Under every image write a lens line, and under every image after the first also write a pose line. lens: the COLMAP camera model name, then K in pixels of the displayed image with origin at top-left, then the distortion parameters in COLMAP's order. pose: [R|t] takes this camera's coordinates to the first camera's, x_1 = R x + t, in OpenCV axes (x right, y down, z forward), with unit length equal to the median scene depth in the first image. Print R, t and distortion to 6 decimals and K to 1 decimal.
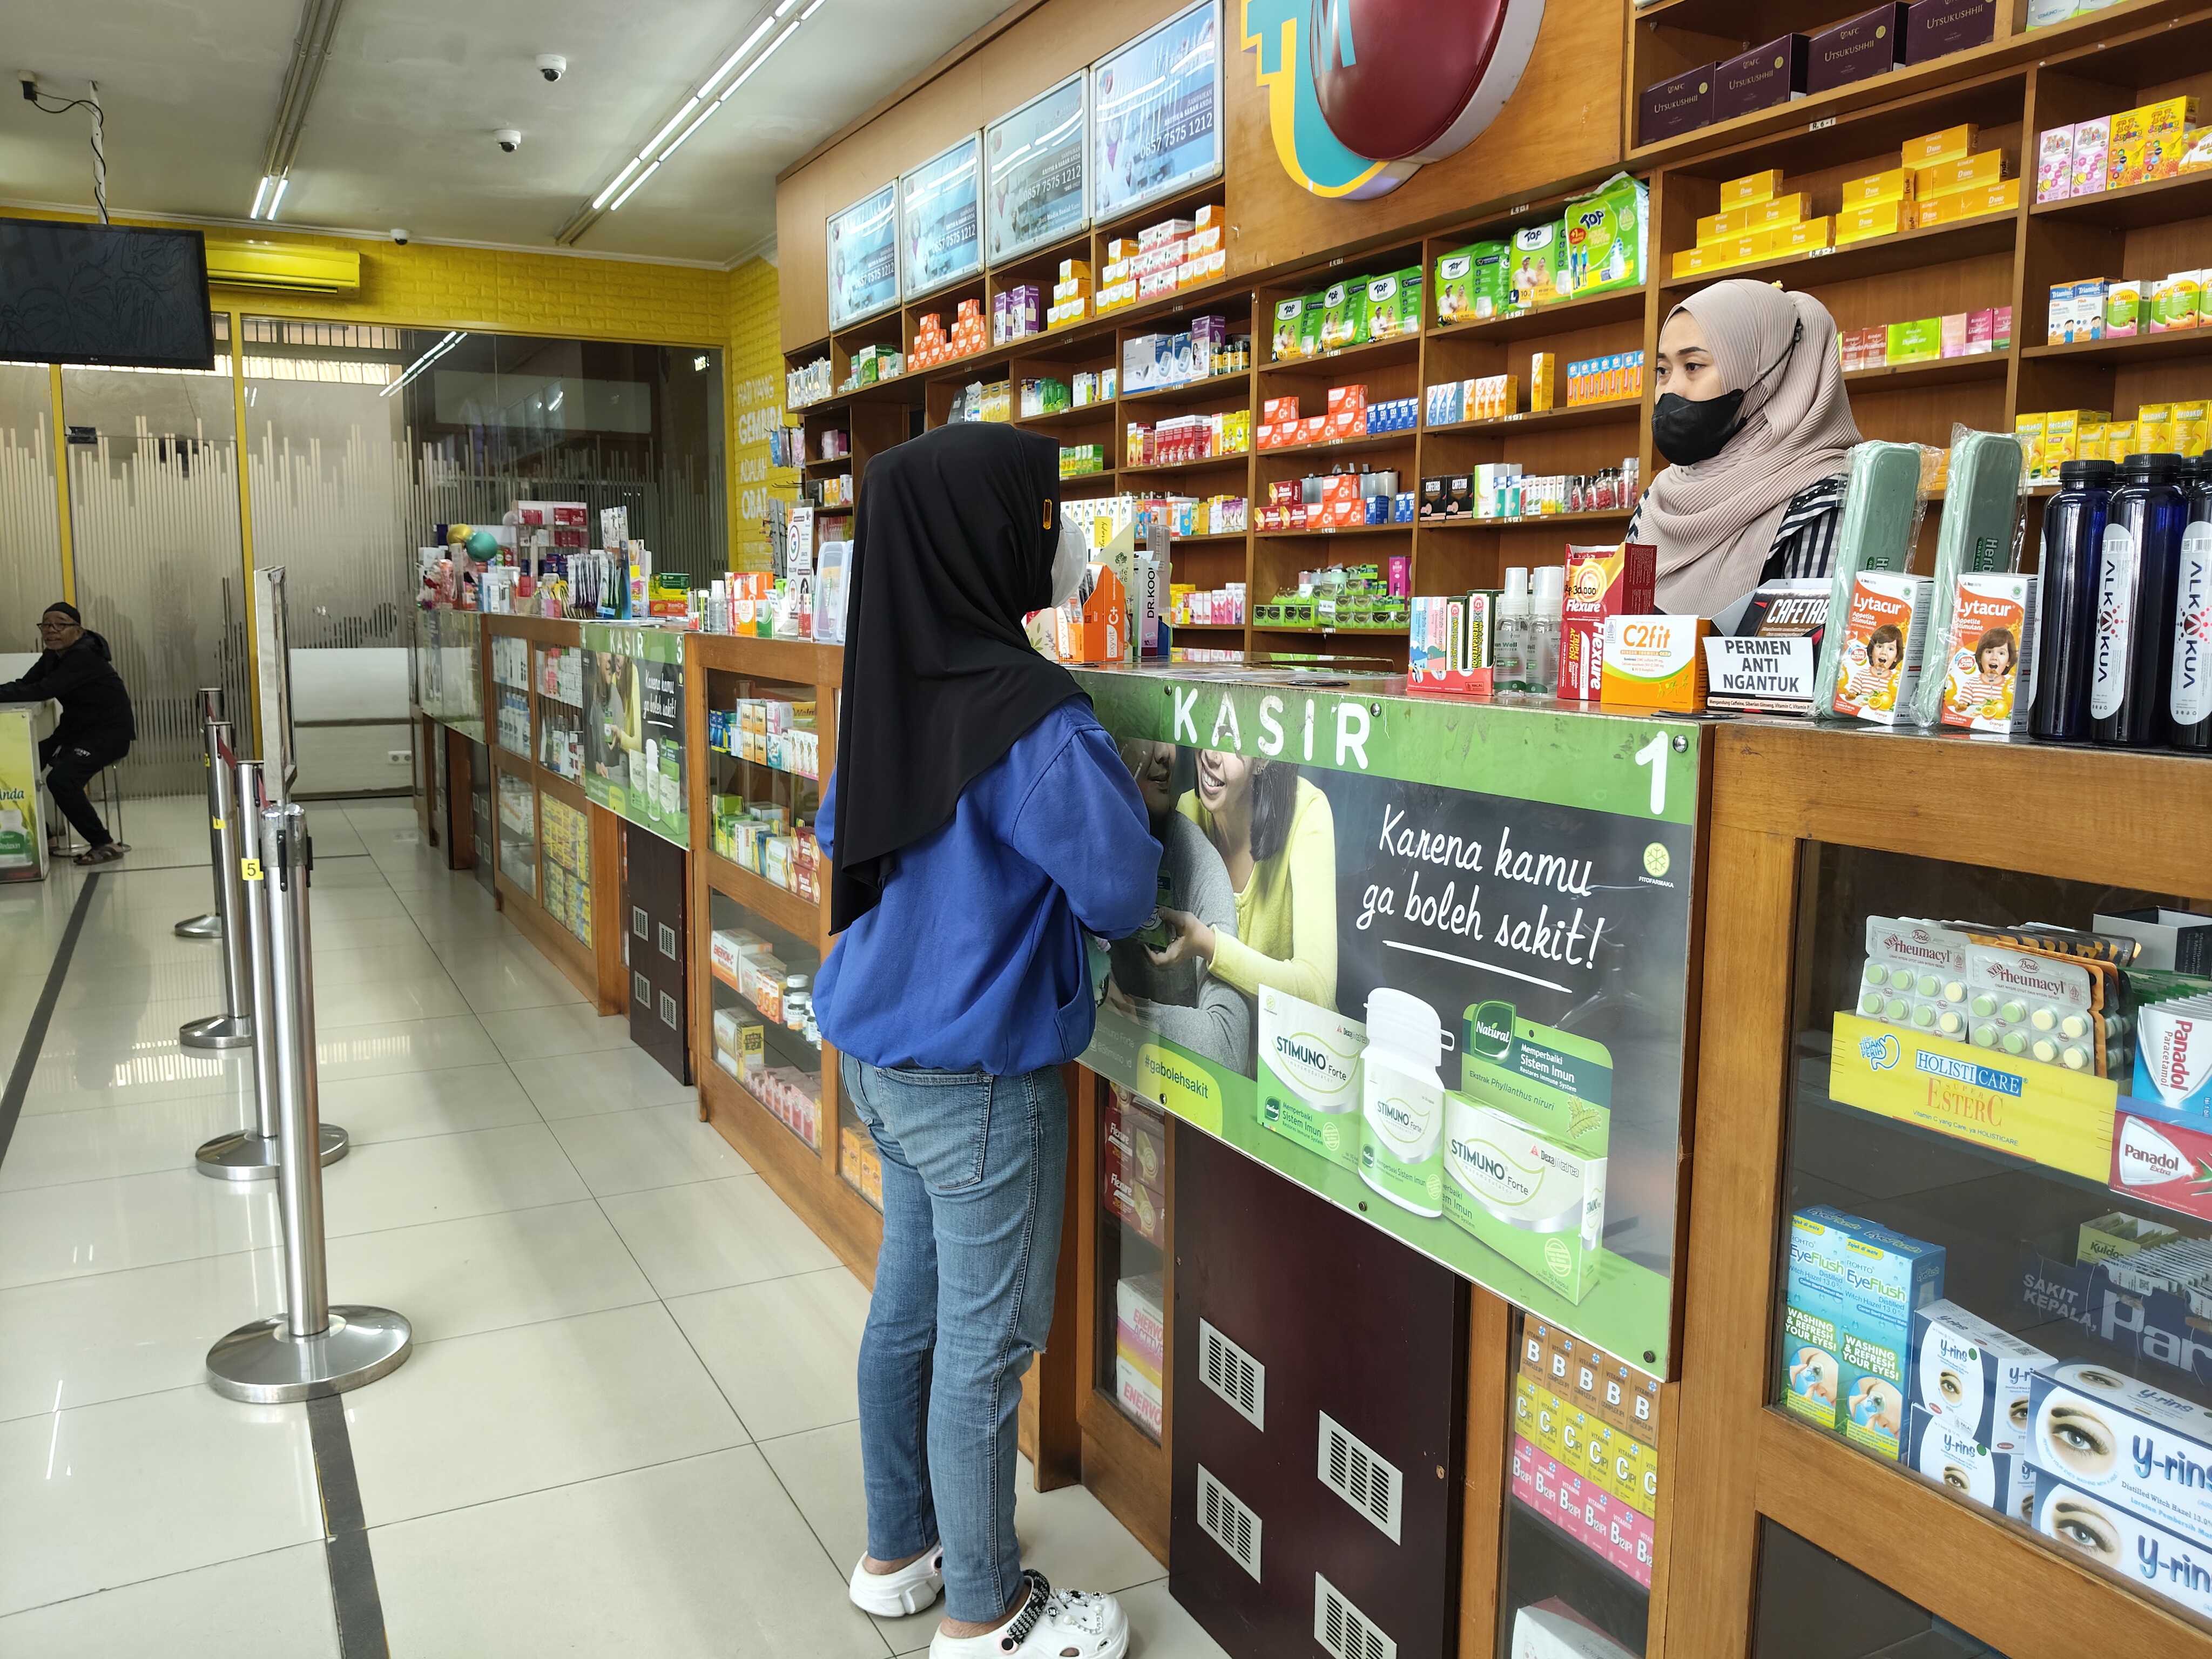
lens RADIAL K [[1713.9, 0, 1106.0], [0, 1713.9, 829.5], [0, 0, 1]] dist [-0.014015, -0.003242]
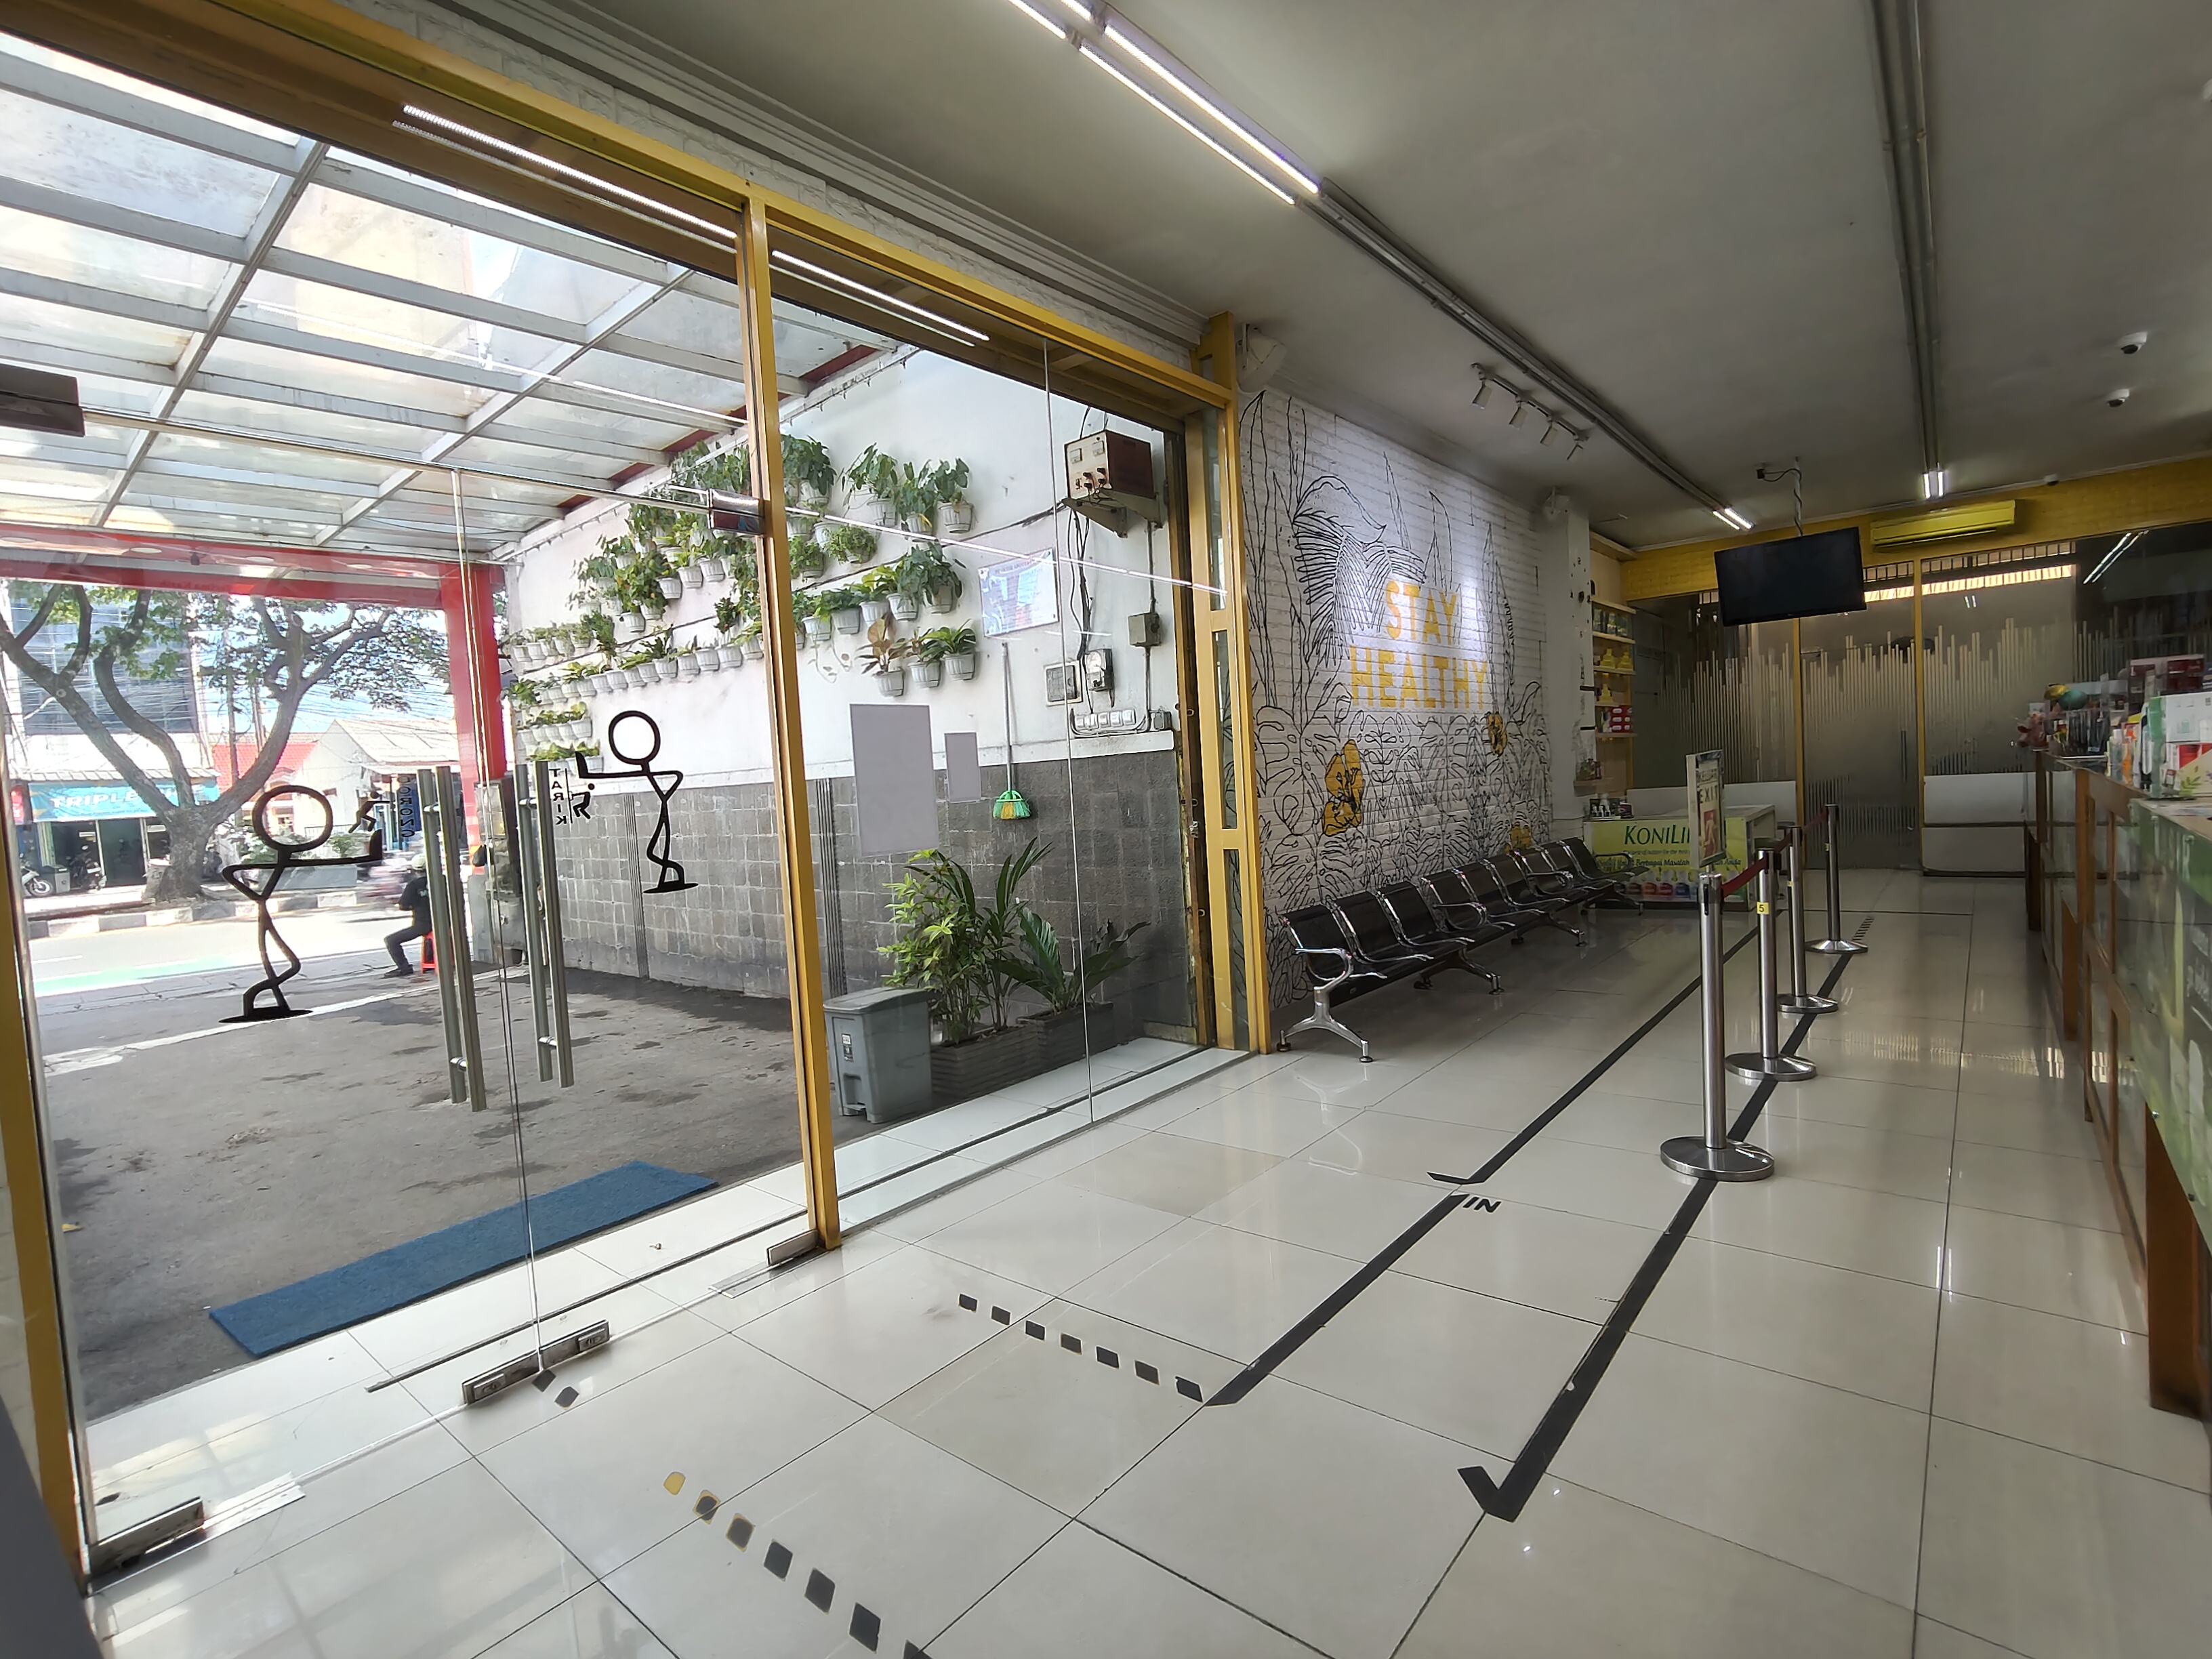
lens RADIAL K [[1041.9, 0, 1106.0], [0, 1041.9, 829.5], [0, 0, 1]] dist [-0.001294, -0.000287]
pose [[0.373323, 0.017595, -0.927535, 0.140677], [-0.066455, 0.997759, -0.007820, -0.001899], [0.925318, 0.064559, 0.373656, -0.035360]]
